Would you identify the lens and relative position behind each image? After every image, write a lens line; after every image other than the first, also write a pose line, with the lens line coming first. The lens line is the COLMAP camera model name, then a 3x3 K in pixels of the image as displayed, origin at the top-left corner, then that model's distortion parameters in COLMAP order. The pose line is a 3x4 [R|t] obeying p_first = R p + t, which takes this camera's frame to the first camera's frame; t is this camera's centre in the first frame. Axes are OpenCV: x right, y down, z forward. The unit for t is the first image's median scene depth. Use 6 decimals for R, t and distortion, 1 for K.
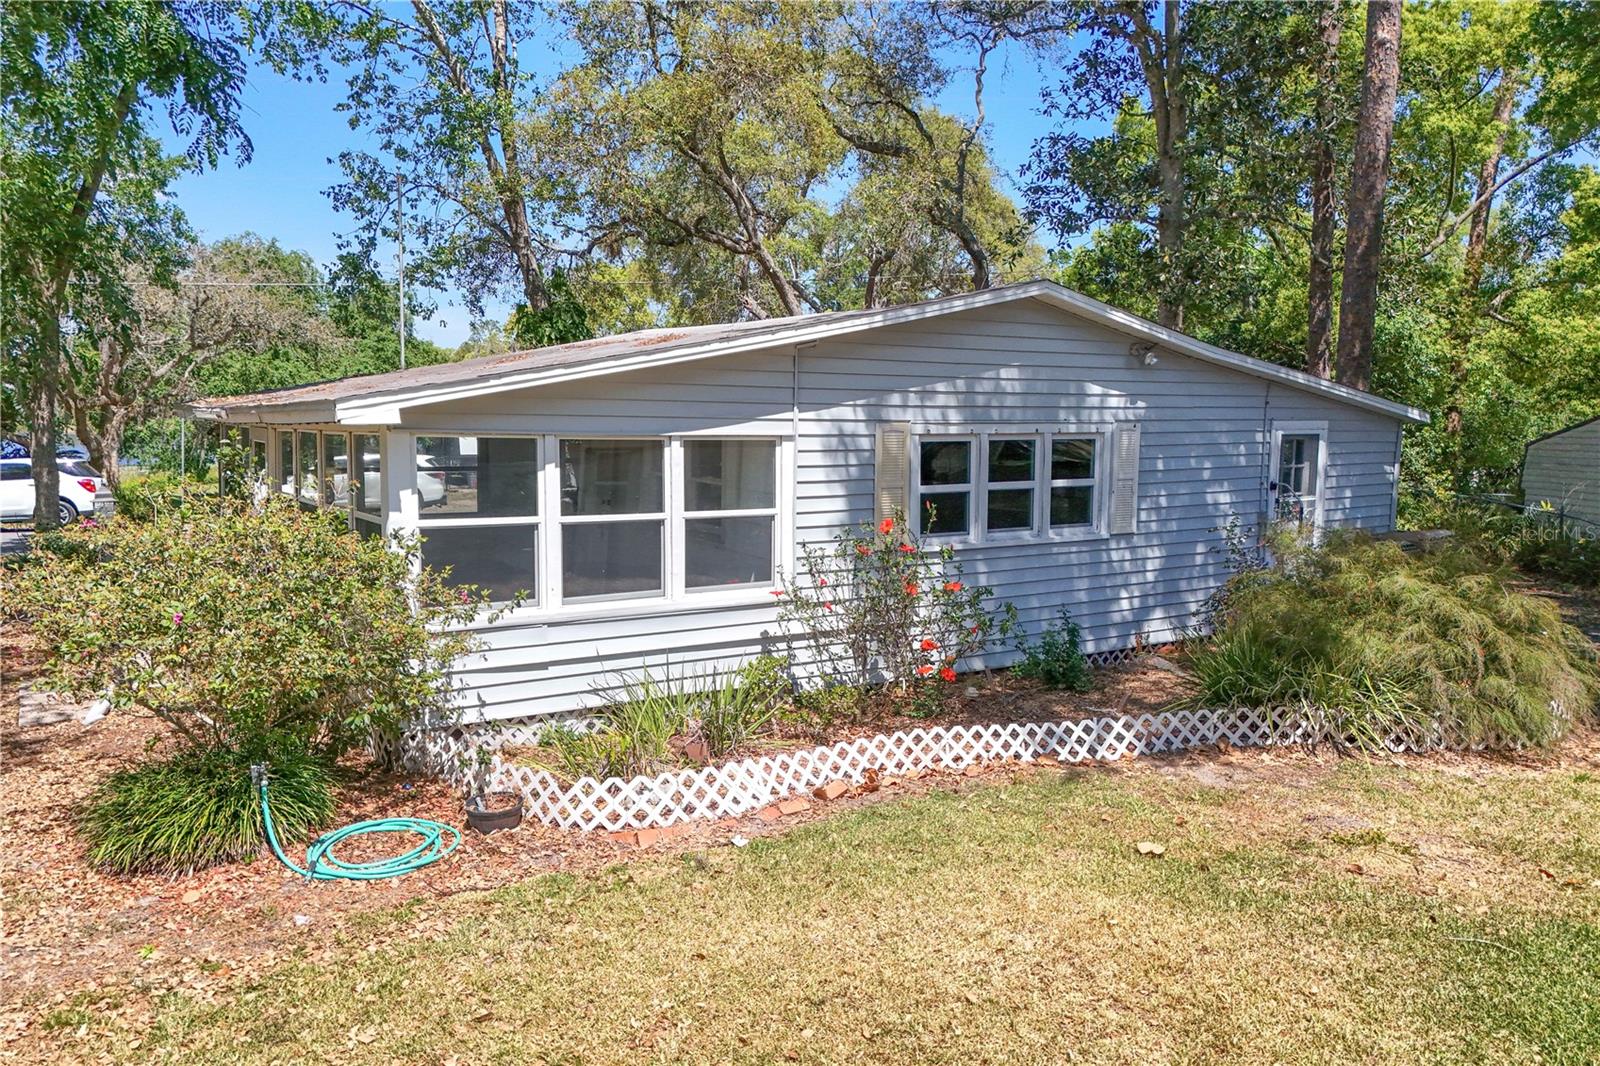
lens RADIAL K [[1123.7, 0, 825.3], [0, 1123.7, 528.4], [0, 0, 1]] dist [0.059303, -0.050105]
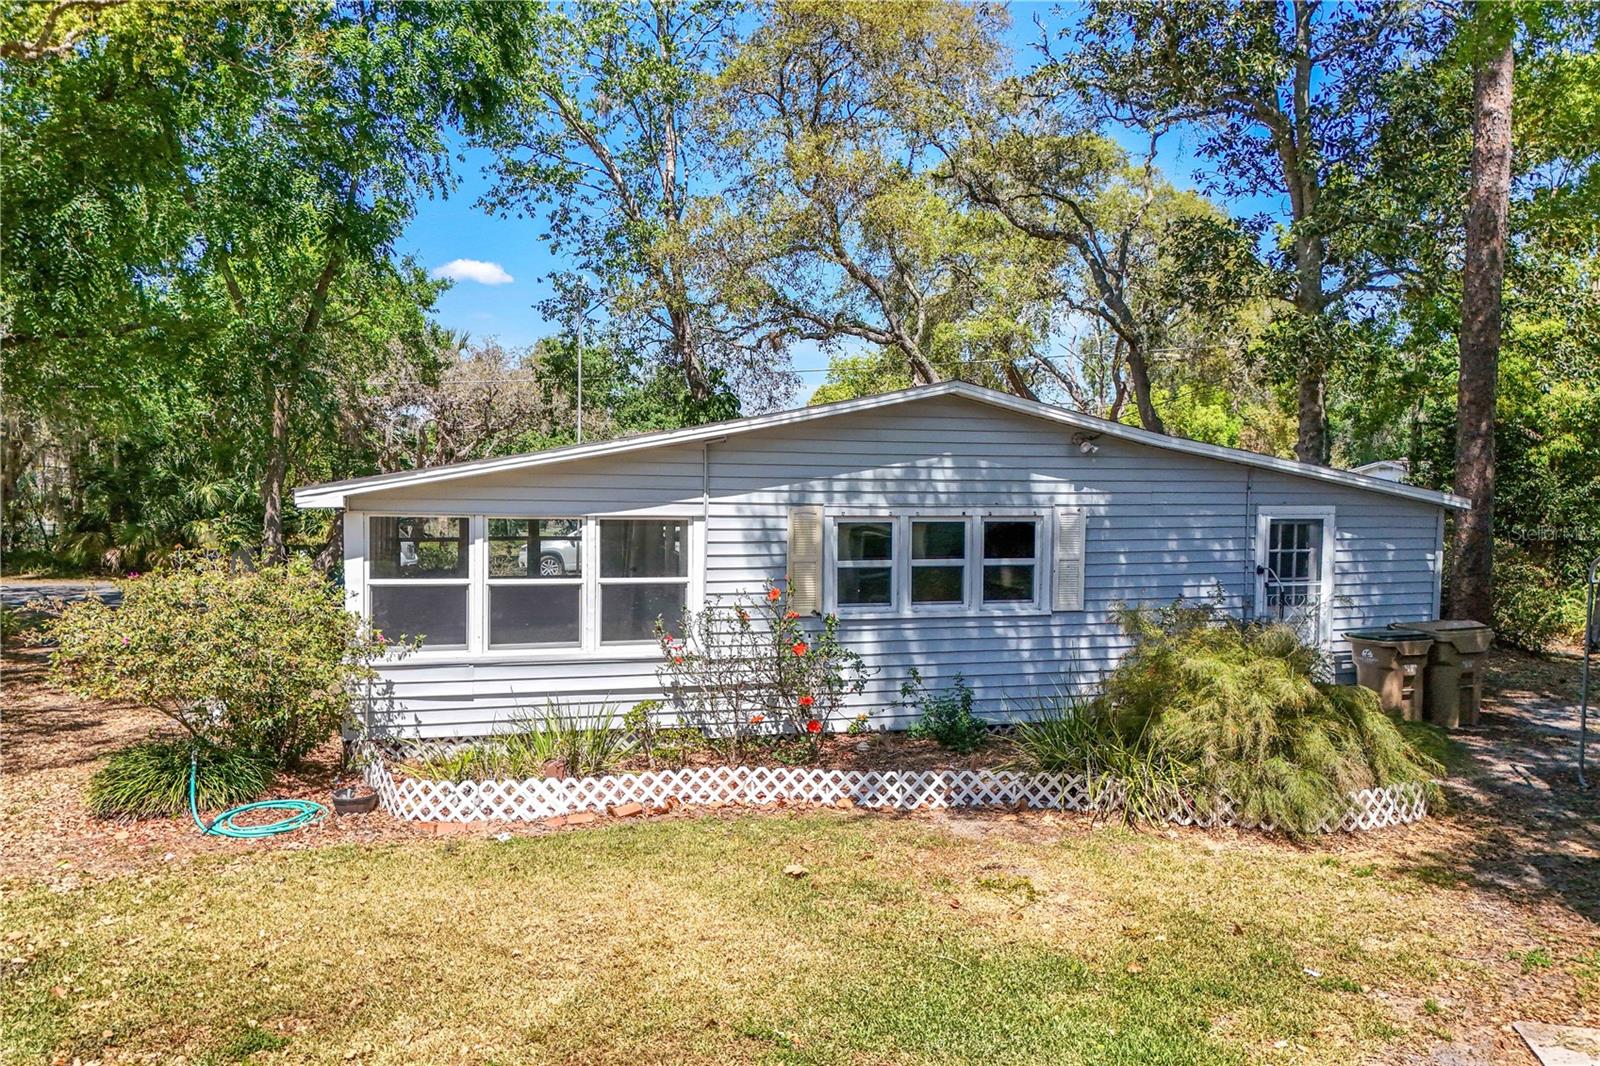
lens RADIAL K [[1129.5, 0, 847.3], [0, 1129.5, 534.6], [0, 0, 1]] dist [0.050893, -0.036235]
pose [[0.961635, 0.016547, -0.273833, 0.467896], [-0.031866, 0.998160, -0.051591, -0.007283], [0.272475, 0.058338, 0.960393, -0.107196]]
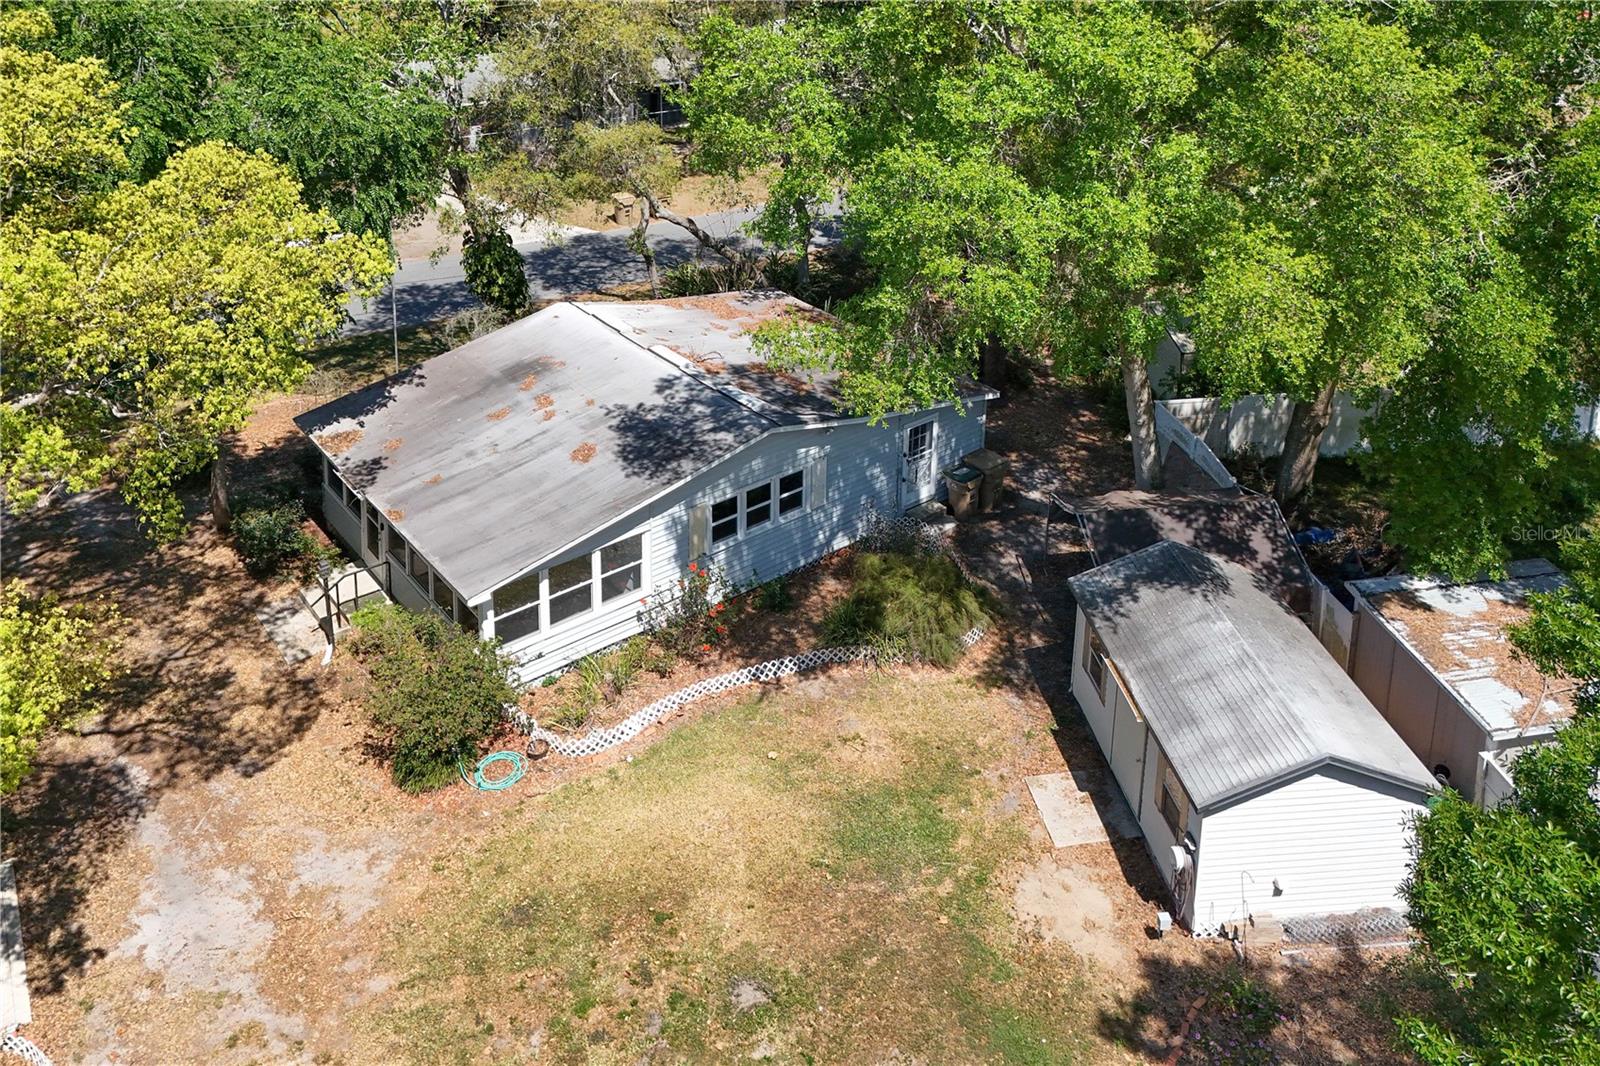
lens RADIAL K [[1117.1, 0, 835.1], [0, 1117.1, 228.3], [0, 0, 1]] dist [0.093773, -0.102856]
pose [[0.993385, -0.009664, 0.114425, 0.089143], [-0.011037, 0.983805, 0.178901, -1.117903], [-0.114301, -0.178981, 0.977190, -1.157624]]
